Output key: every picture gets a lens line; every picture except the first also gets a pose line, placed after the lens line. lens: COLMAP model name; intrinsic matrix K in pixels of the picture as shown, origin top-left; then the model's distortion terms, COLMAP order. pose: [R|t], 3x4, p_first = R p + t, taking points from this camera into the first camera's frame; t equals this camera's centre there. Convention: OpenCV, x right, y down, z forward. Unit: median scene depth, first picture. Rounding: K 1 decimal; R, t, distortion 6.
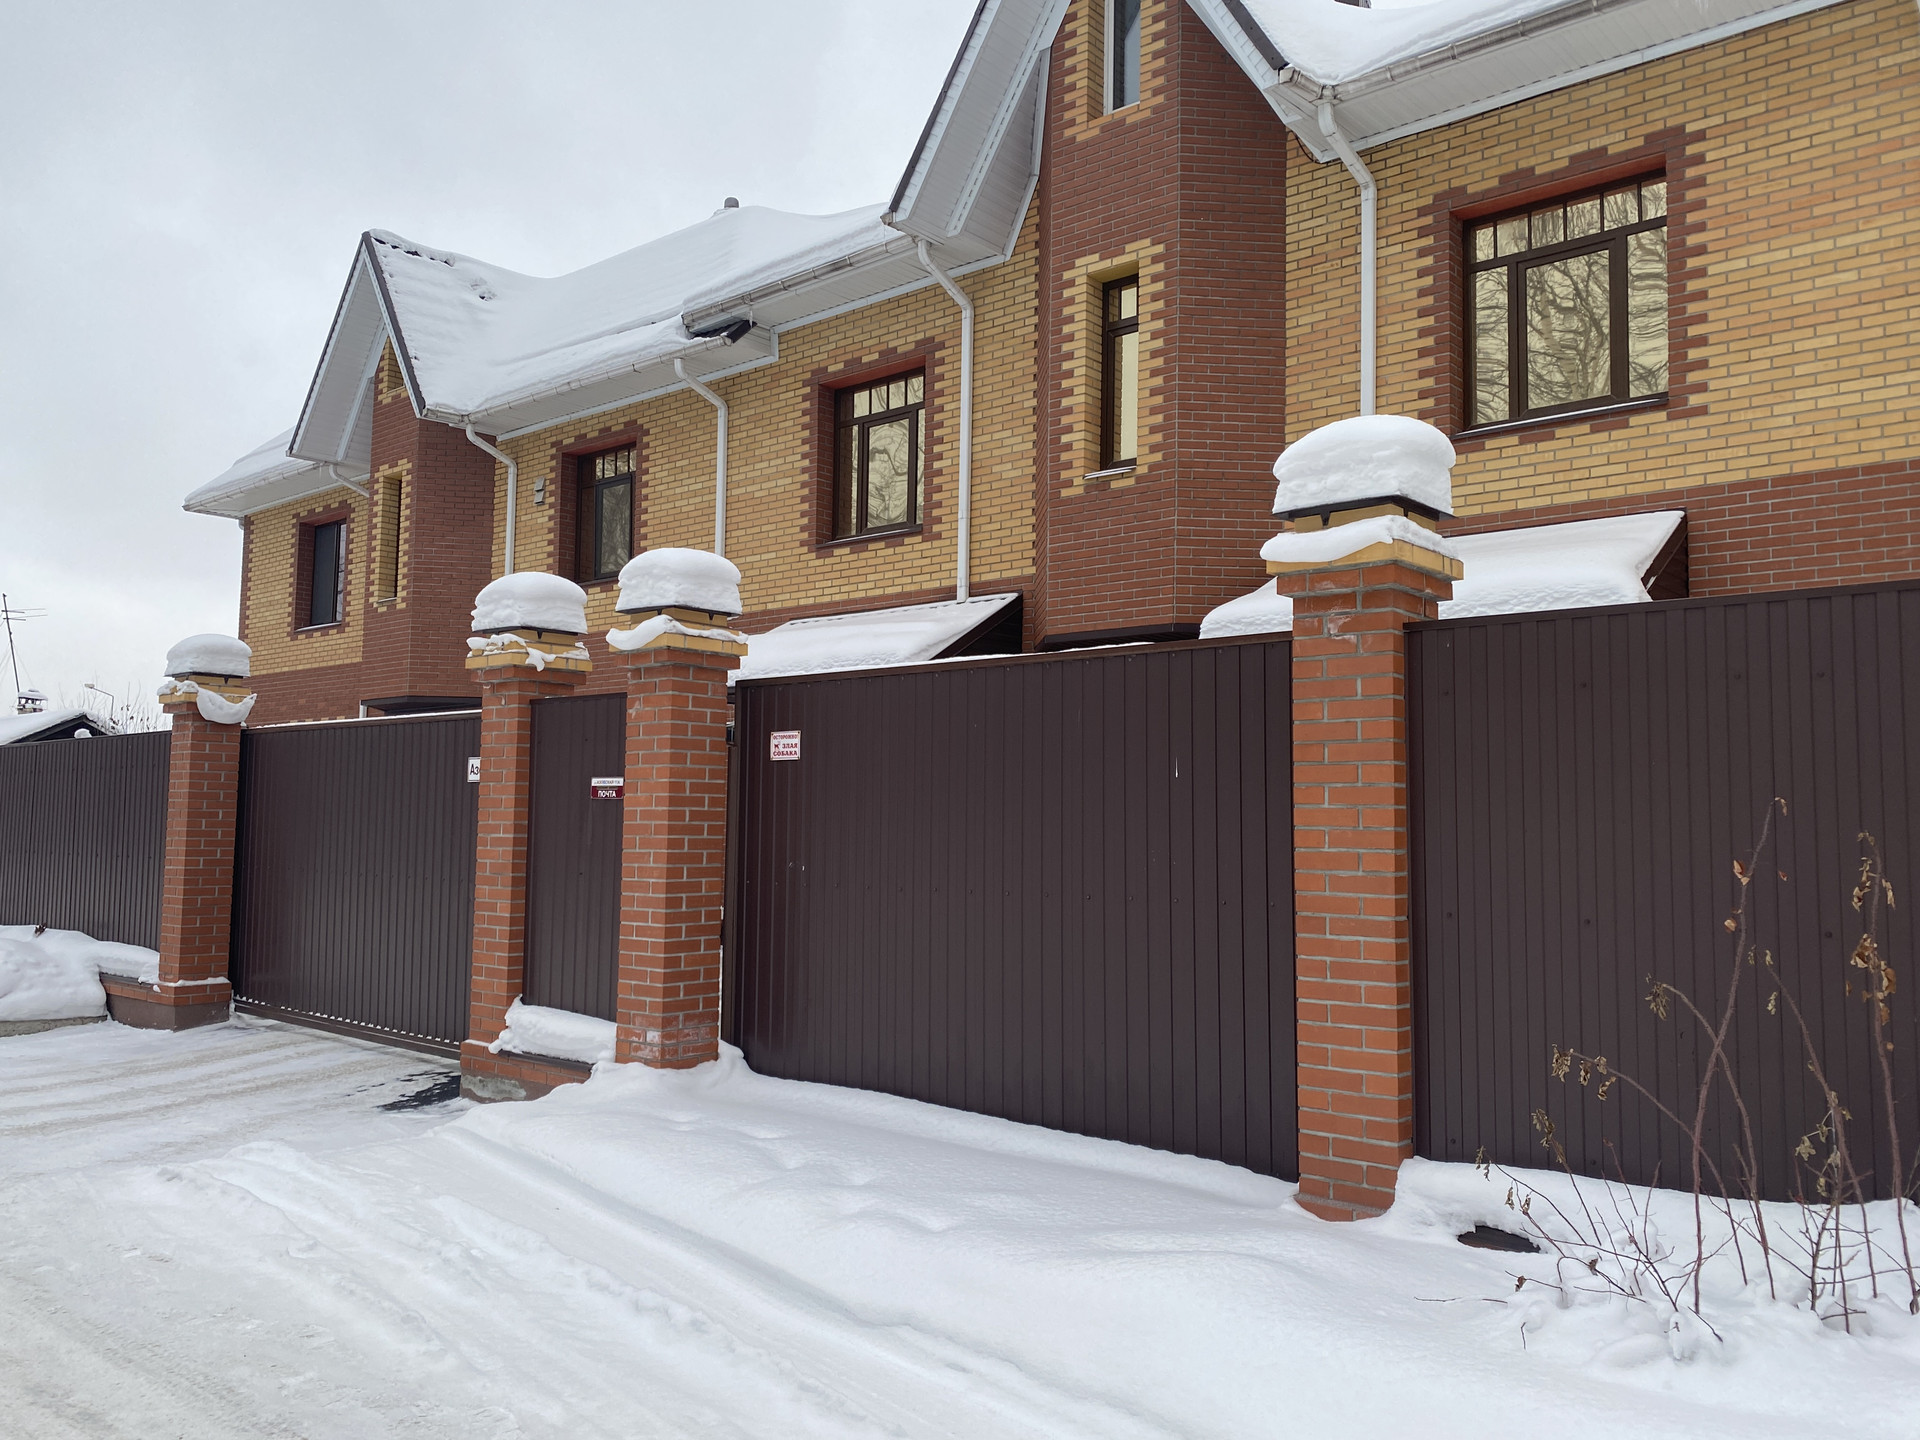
lens RADIAL K [[1502.5, 0, 959.6], [0, 1502.5, 748.5], [0, 0, 1]] dist [0.046103, -0.087361]
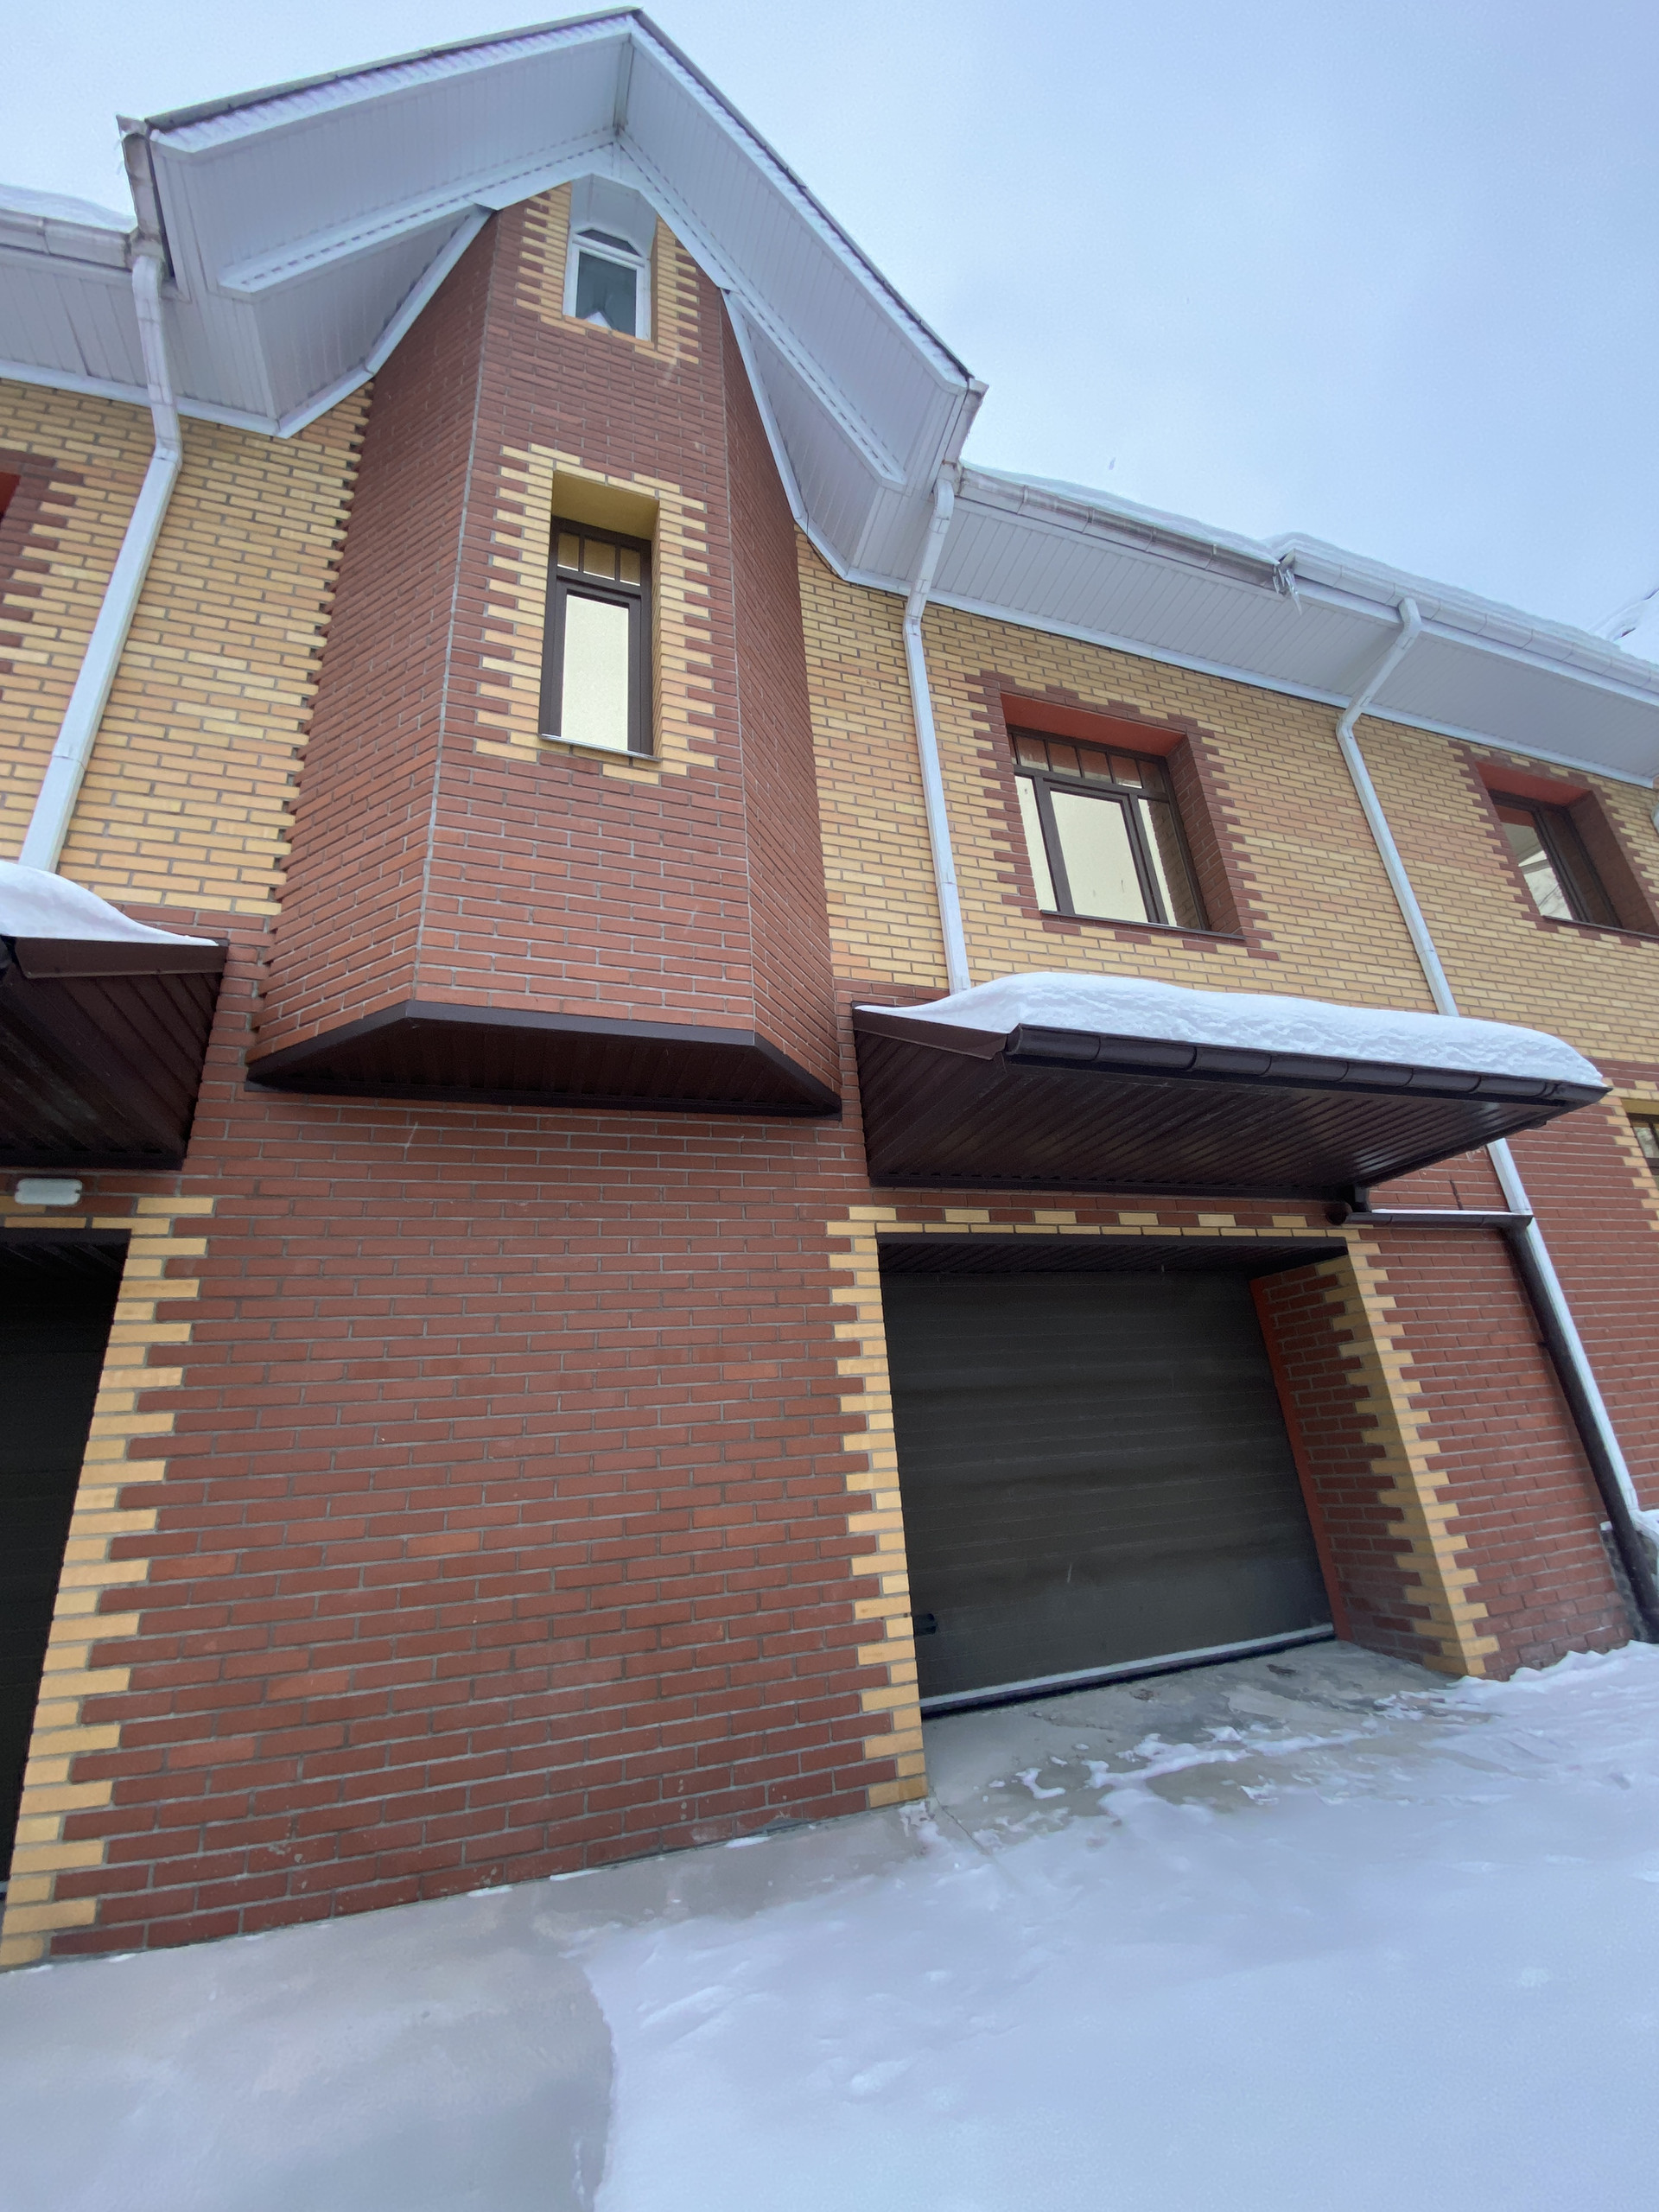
lens RADIAL K [[893.4, 0, 831.5], [0, 893.4, 1110.1], [0, 0, 1]] dist [0.015056, -0.018236]
pose [[0.503075, 0.267590, 0.821774, -0.084462], [0.030566, 0.944756, -0.326348, 0.041690], [-0.863702, 0.189296, 0.467103, 0.813187]]
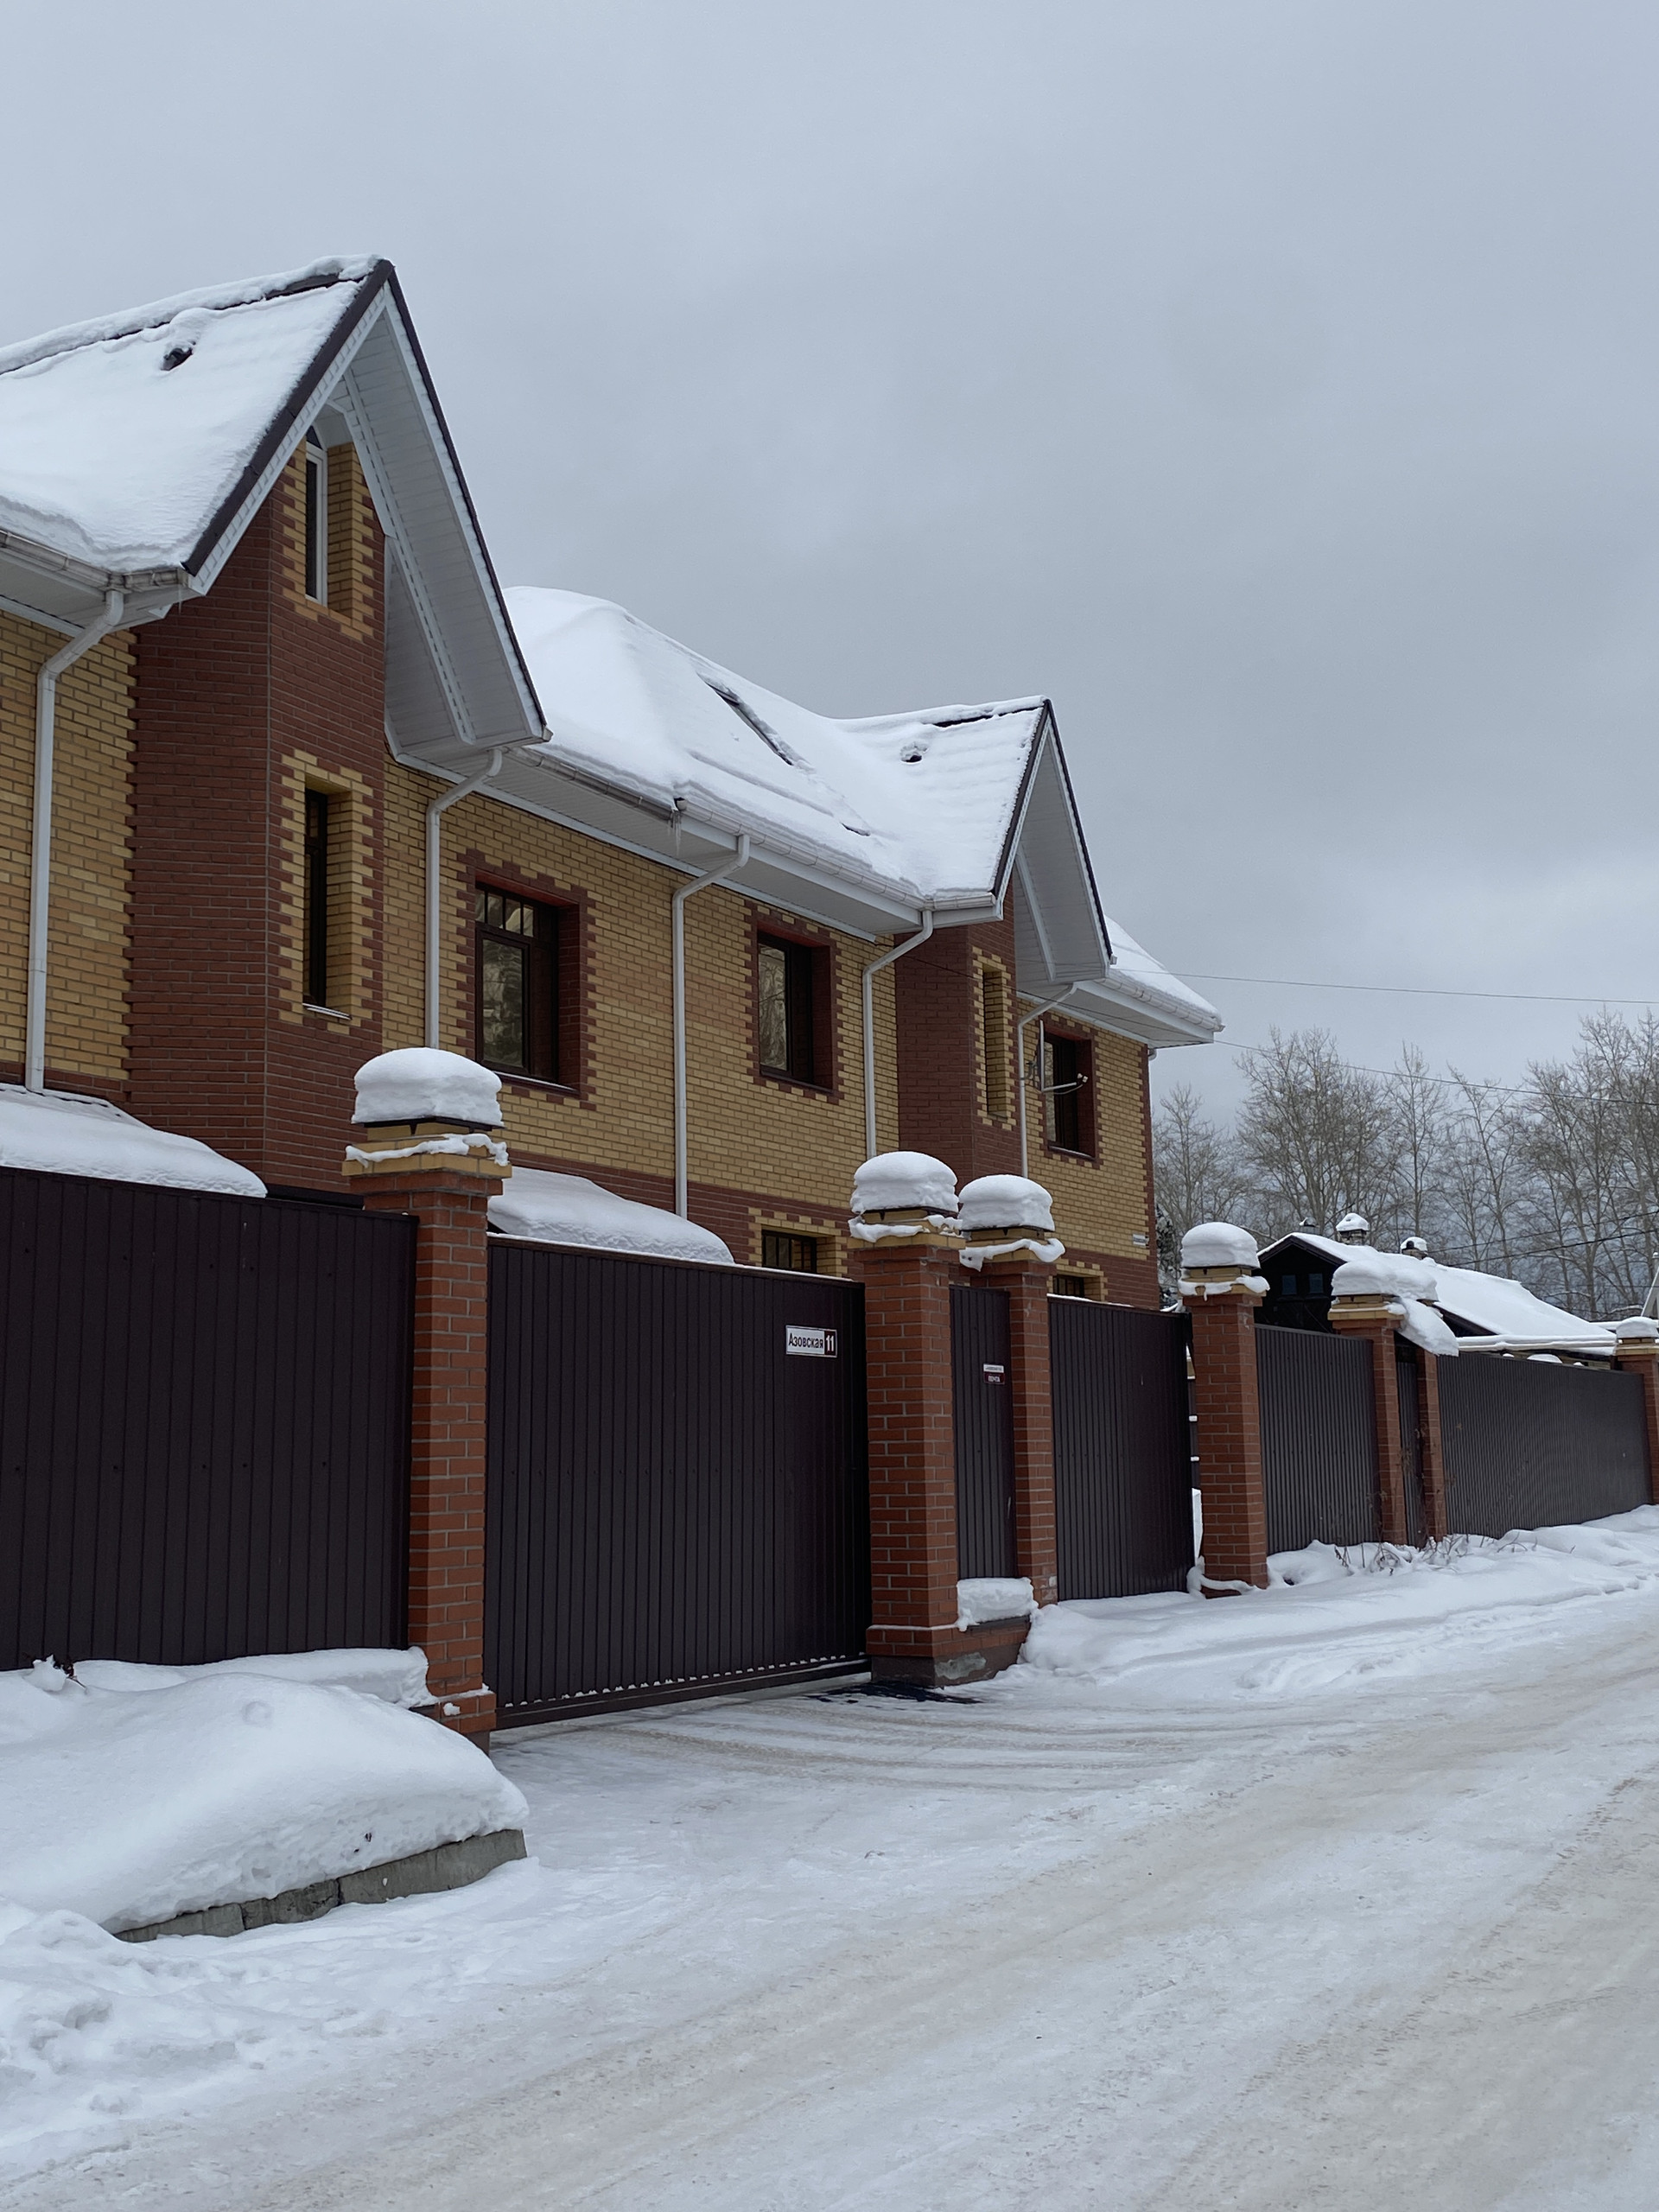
lens RADIAL K [[2388.2, 0, 829.9], [0, 2388.2, 1104.5], [0, 0, 1]] dist [0.126773, -0.000341]
pose [[-0.207084, 0.135830, 0.968848, -1.324011], [-0.043999, 0.988020, -0.147923, 0.065385], [-0.977333, -0.073261, -0.198627, 0.994895]]
